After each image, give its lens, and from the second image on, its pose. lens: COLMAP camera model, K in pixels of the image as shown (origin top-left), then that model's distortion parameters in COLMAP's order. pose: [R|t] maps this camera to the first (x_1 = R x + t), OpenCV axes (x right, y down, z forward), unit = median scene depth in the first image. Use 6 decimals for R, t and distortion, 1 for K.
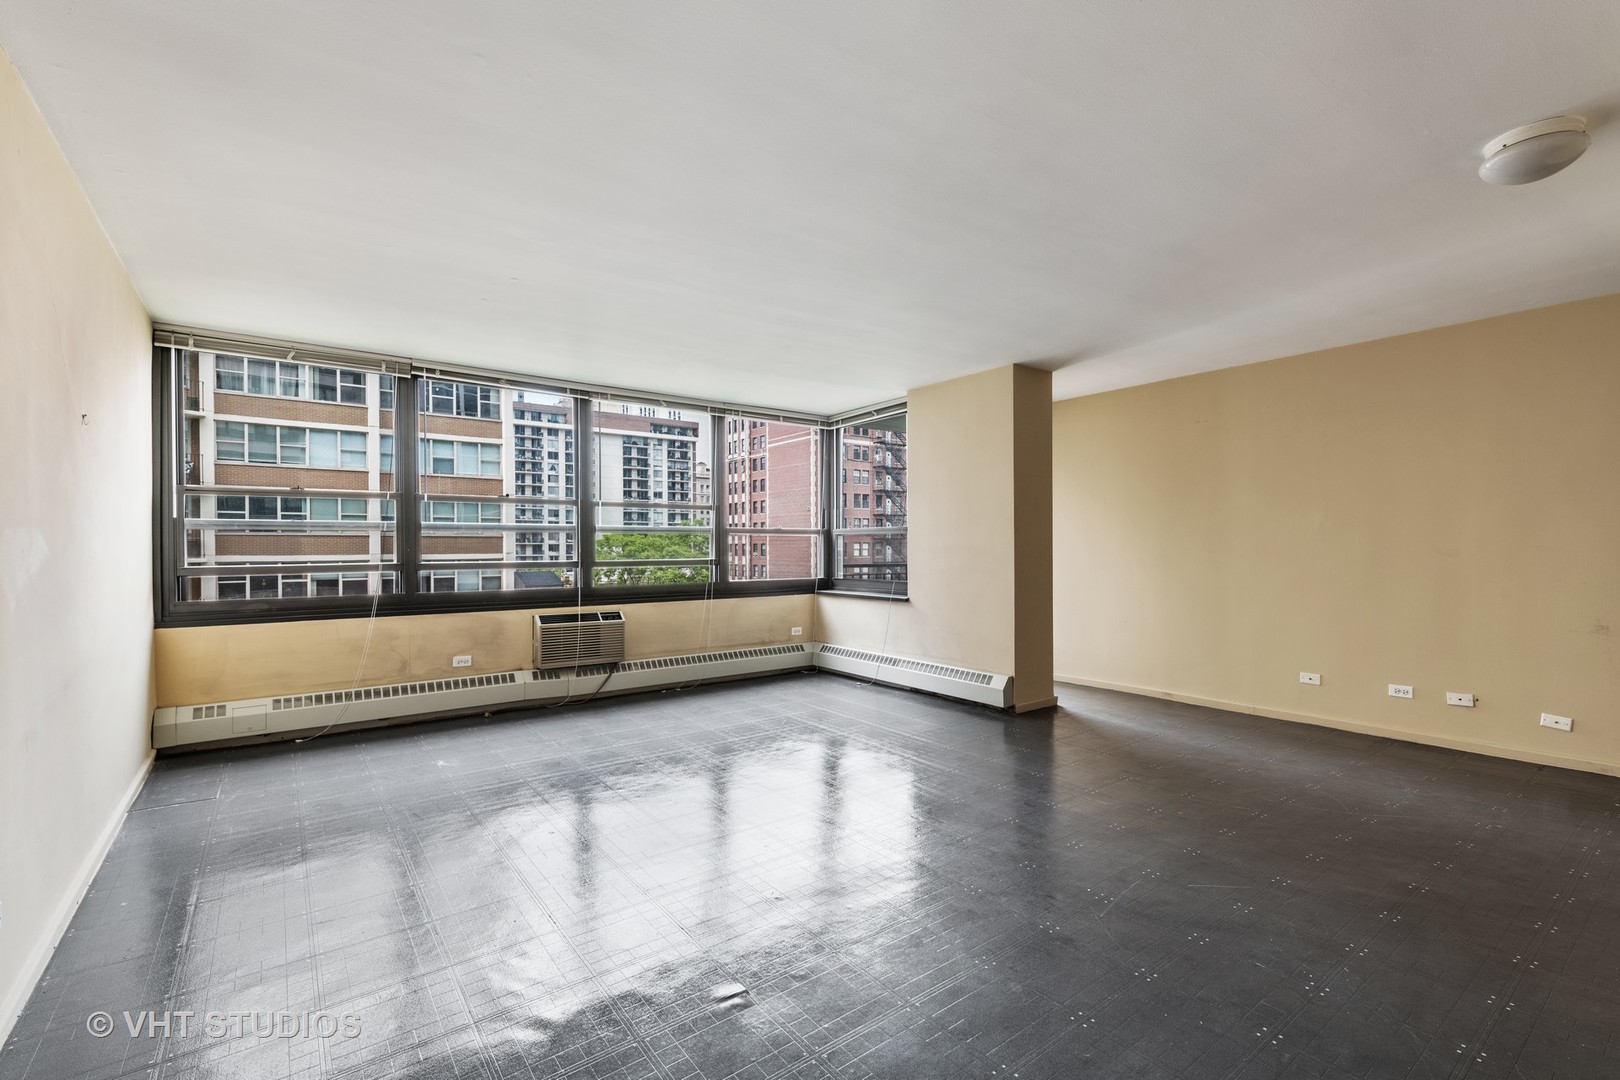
lens RADIAL K [[710.1, 0, 811.0], [0, 710.1, 548.7], [0, 0, 1]] dist [-0.000545, -0.000530]
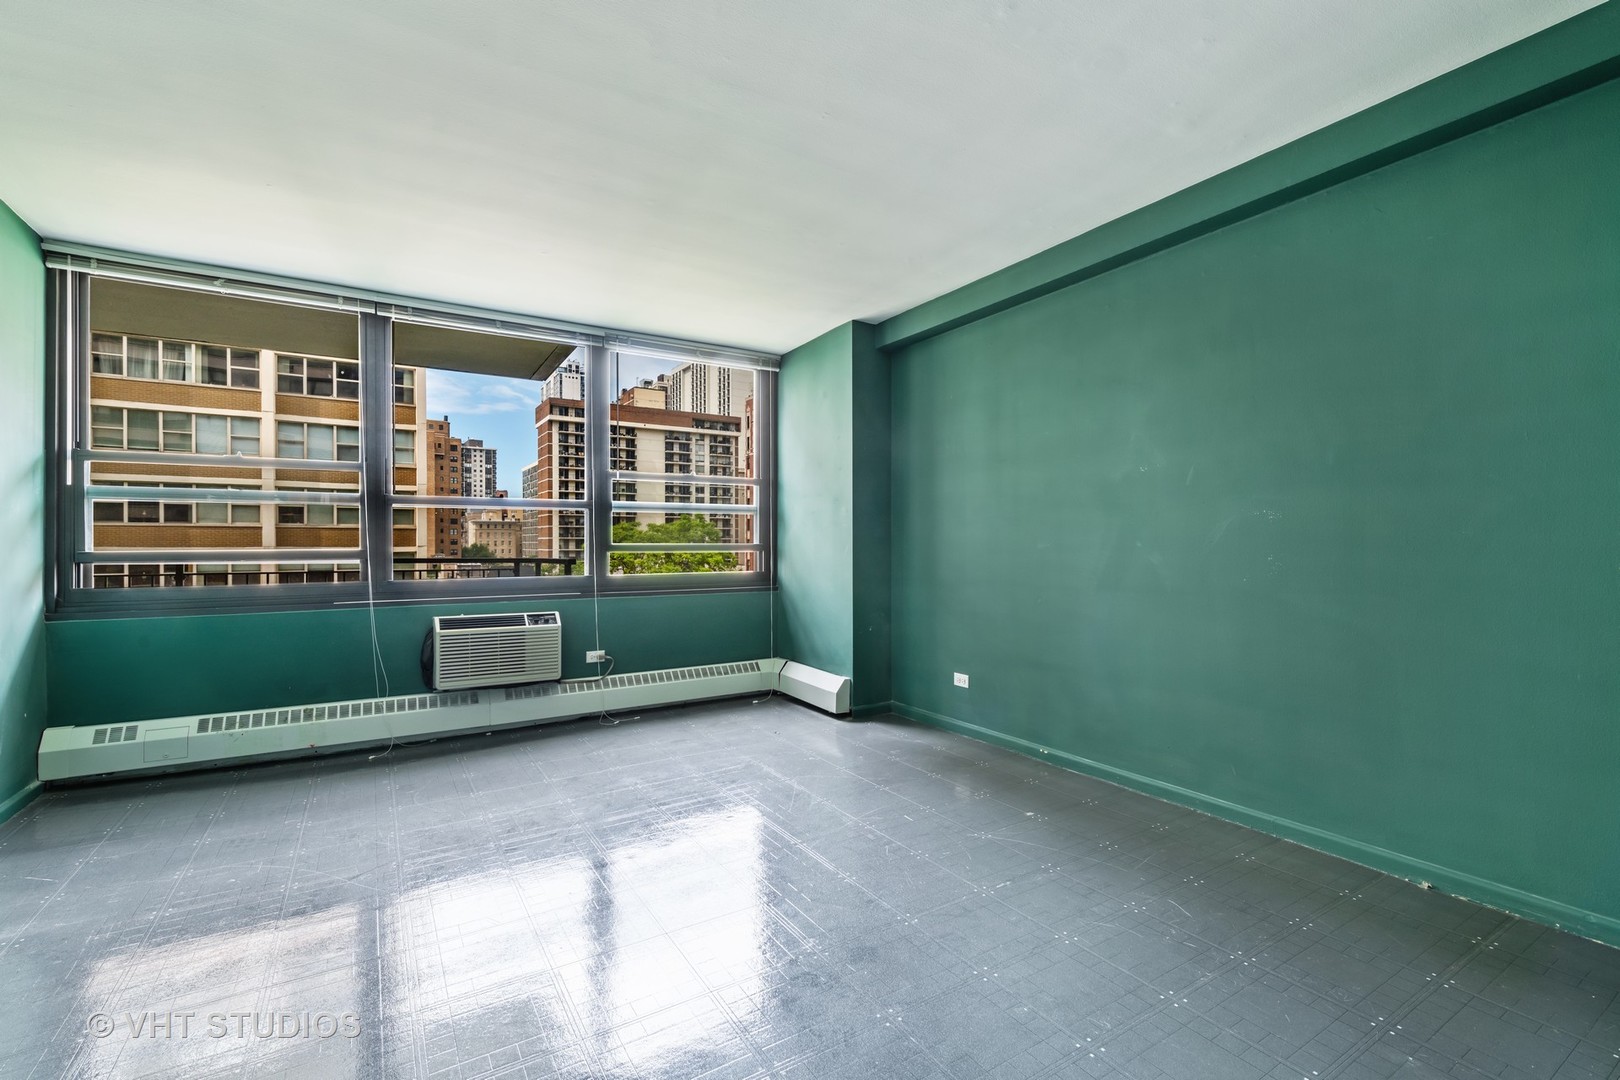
lens RADIAL K [[710.1, 0, 811.0], [0, 710.1, 548.7], [0, 0, 1]] dist [-0.000545, -0.000530]
pose [[0.996675, 0.004394, -0.081361, 0.179810], [-0.003907, 0.999973, 0.006147, 0.000362], [0.081385, -0.005809, 0.996666, 0.123317]]
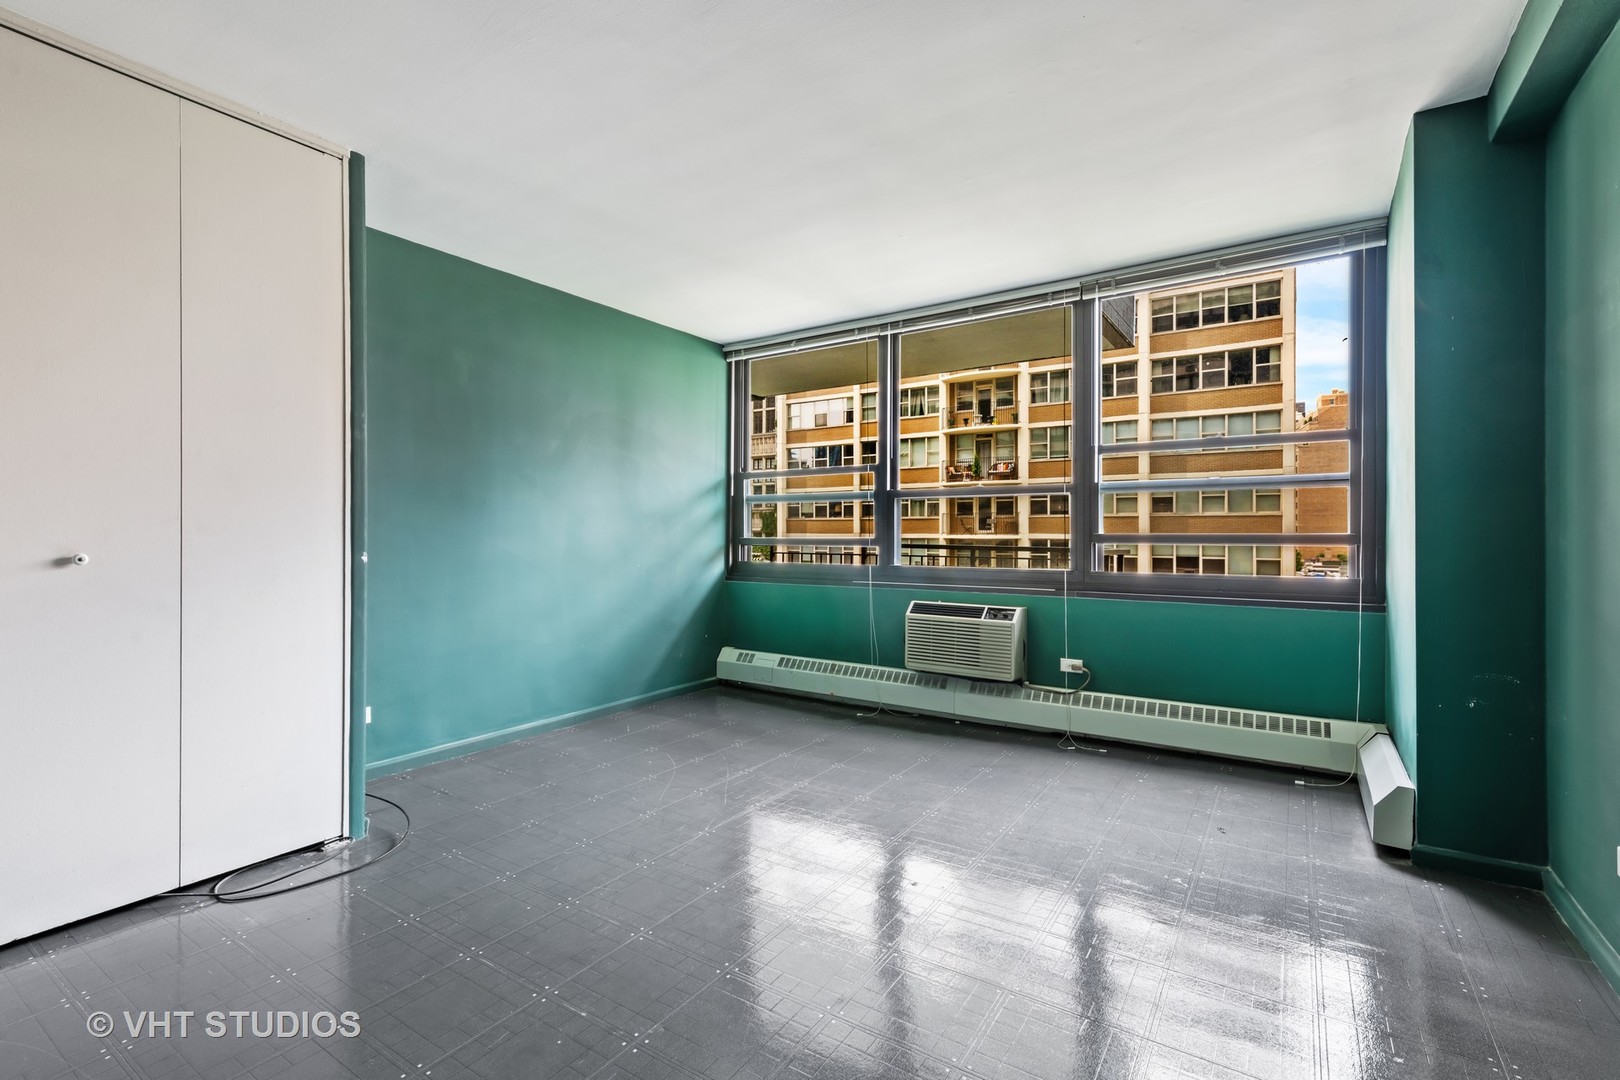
lens RADIAL K [[721.4, 0, 811.9], [0, 721.4, 531.7], [0, 0, 1]] dist [0.001234, -0.000076]
pose [[0.328553, 0.004861, -0.944473, 0.235100], [-0.002434, 0.999988, 0.004300, -0.000395], [0.944482, 0.000886, 0.328561, 0.188780]]
